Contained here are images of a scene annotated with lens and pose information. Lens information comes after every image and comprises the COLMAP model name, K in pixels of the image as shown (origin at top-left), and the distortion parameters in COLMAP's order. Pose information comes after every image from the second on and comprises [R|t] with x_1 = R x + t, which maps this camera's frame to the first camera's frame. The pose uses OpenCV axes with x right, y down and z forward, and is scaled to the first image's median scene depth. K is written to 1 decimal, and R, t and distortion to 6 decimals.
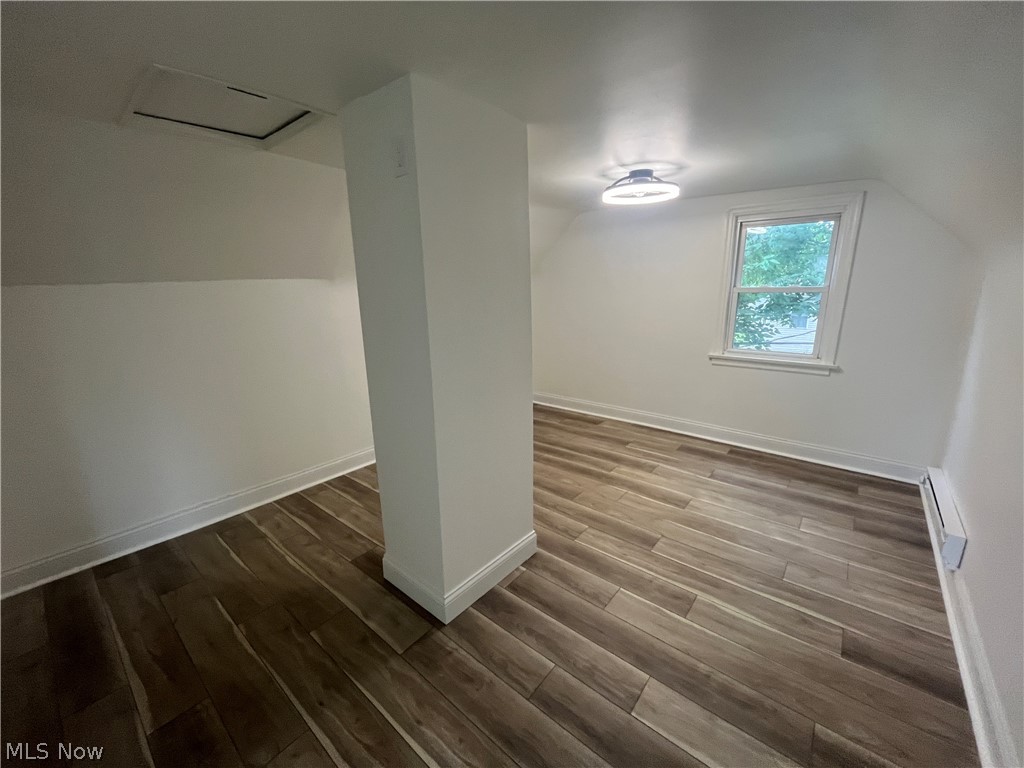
lens RADIAL K [[417.4, 0, 509.4], [0, 417.4, 388.0], [0, 0, 1]] dist [-0.002895, 0.000168]
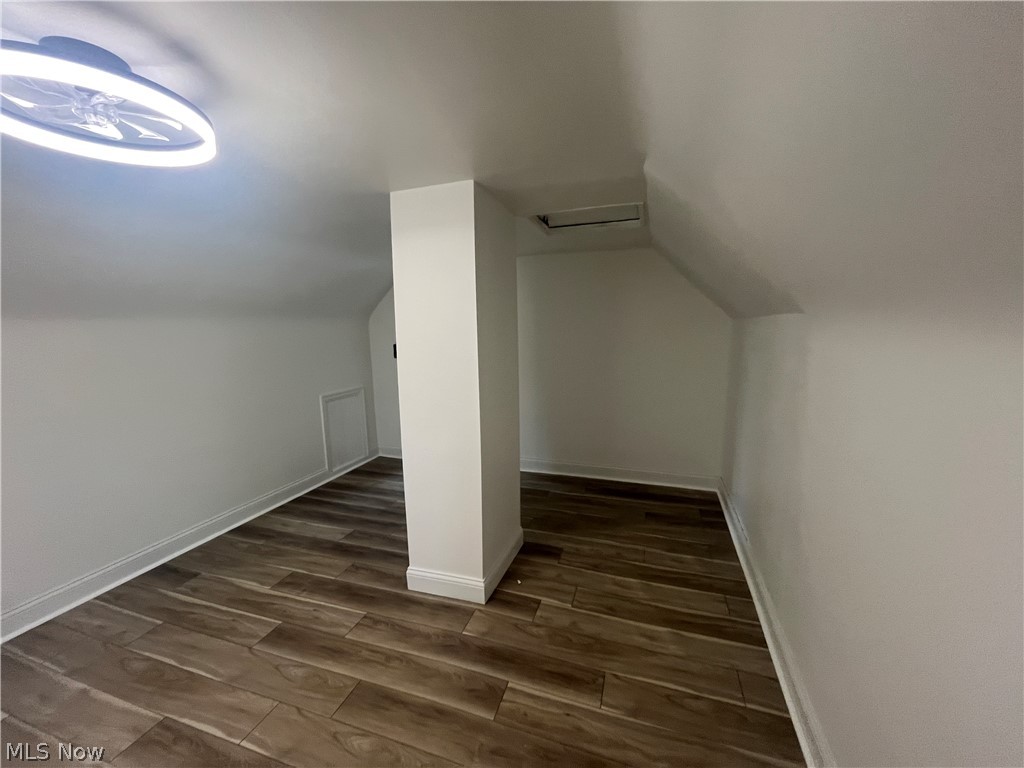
lens RADIAL K [[417.4, 0, 514.1], [0, 417.4, 380.8], [0, 0, 1]] dist [-0.002895, 0.000168]
pose [[-0.928012, 0.089087, -0.361741, 0.137519], [-0.054364, 0.928212, 0.368059, -0.440845], [0.368561, 0.361229, -0.856549, 1.661078]]
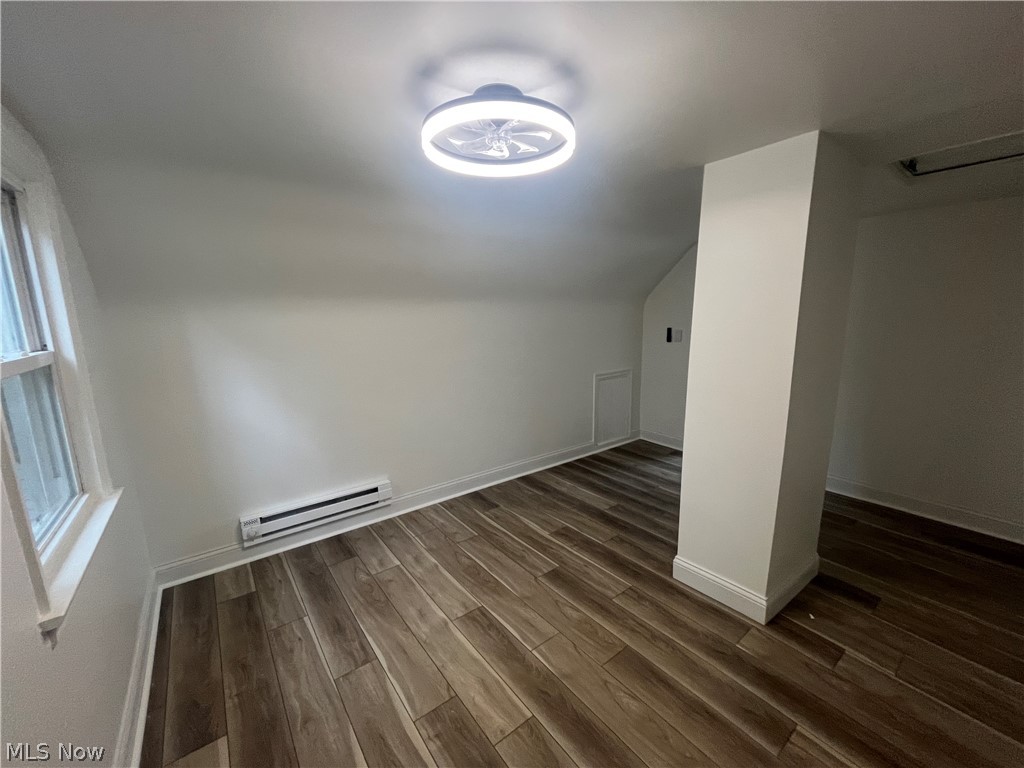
lens RADIAL K [[417.4, 0, 508.8], [0, 417.4, 384.5], [0, 0, 1]] dist [-0.002895, 0.000168]
pose [[-0.974512, -0.002606, 0.224322, 0.210453], [0.089646, 0.912102, 0.400041, -0.439100], [-0.205647, 0.409955, -0.888621, 1.659375]]
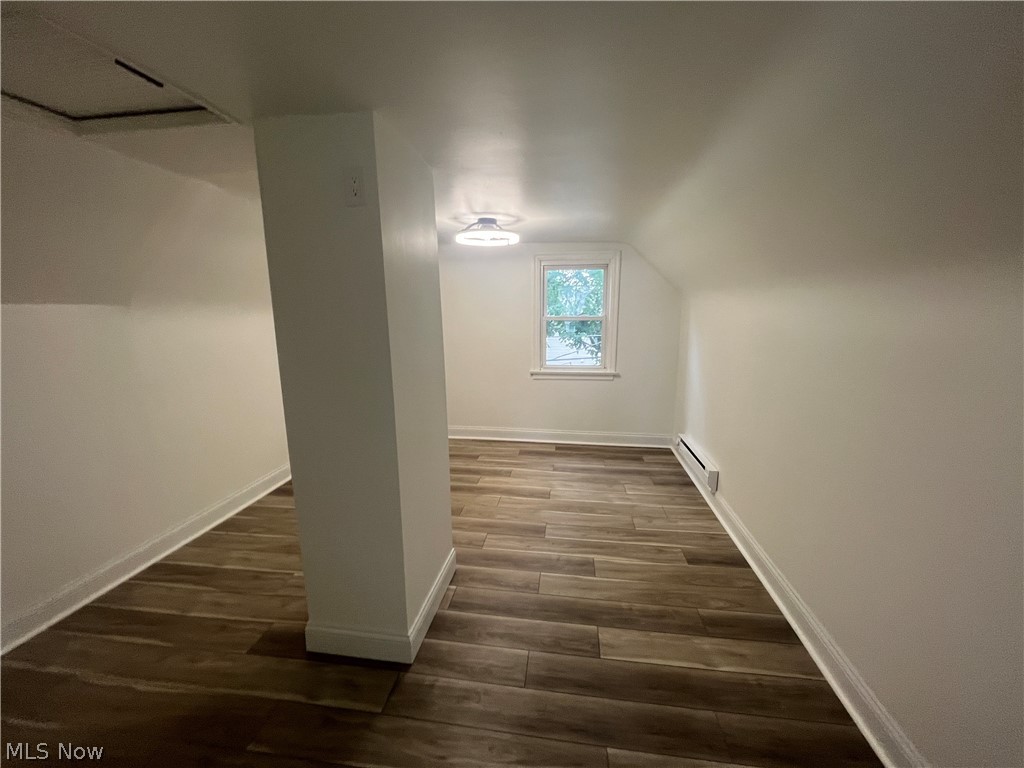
lens RADIAL K [[417.4, 0, 513.2], [0, 417.4, 385.7], [0, 0, 1]] dist [-0.002895, 0.000168]
pose [[0.848208, -0.085890, 0.522652, -0.293748], [0.122299, 0.991859, -0.035482, -0.003562], [-0.515350, 0.094017, 0.851807, 0.002366]]
